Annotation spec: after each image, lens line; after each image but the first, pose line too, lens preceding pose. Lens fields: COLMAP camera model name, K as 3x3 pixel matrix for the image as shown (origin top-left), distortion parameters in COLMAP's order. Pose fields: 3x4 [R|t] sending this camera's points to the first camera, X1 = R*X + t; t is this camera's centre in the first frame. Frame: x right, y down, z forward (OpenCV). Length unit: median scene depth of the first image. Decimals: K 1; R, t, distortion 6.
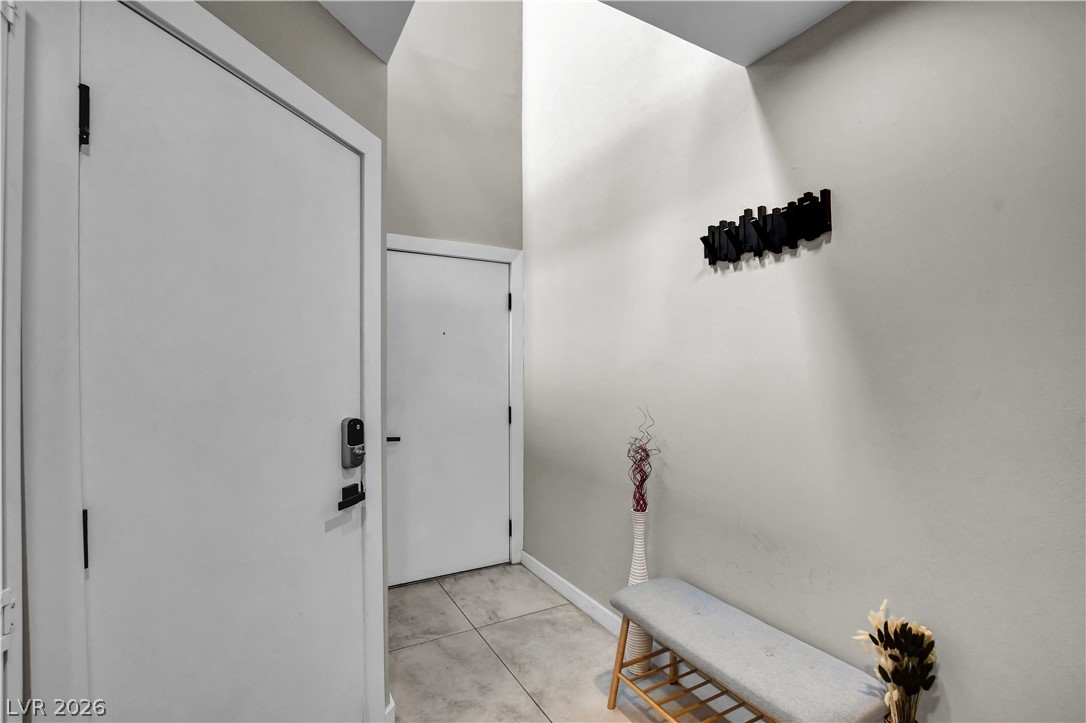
lens RADIAL K [[490.5, 0, 538.5], [0, 490.5, 365.5], [0, 0, 1]] dist [-0.031581, 0.003990]
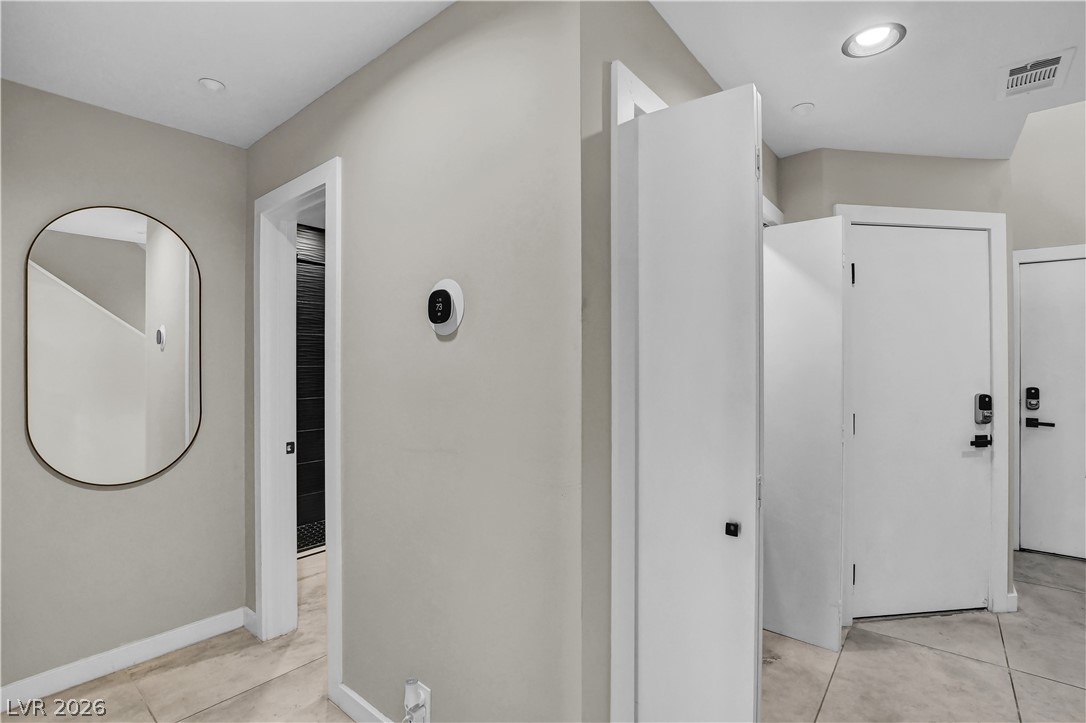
lens RADIAL K [[490.5, 0, 538.6], [0, 490.5, 361.0], [0, 0, 1]] dist [-0.031581, 0.003990]
pose [[0.366893, 0.002659, -0.930259, 0.559826], [0.001980, 0.999991, 0.003639, -0.011776], [0.930261, -0.003177, 0.366885, -0.970469]]
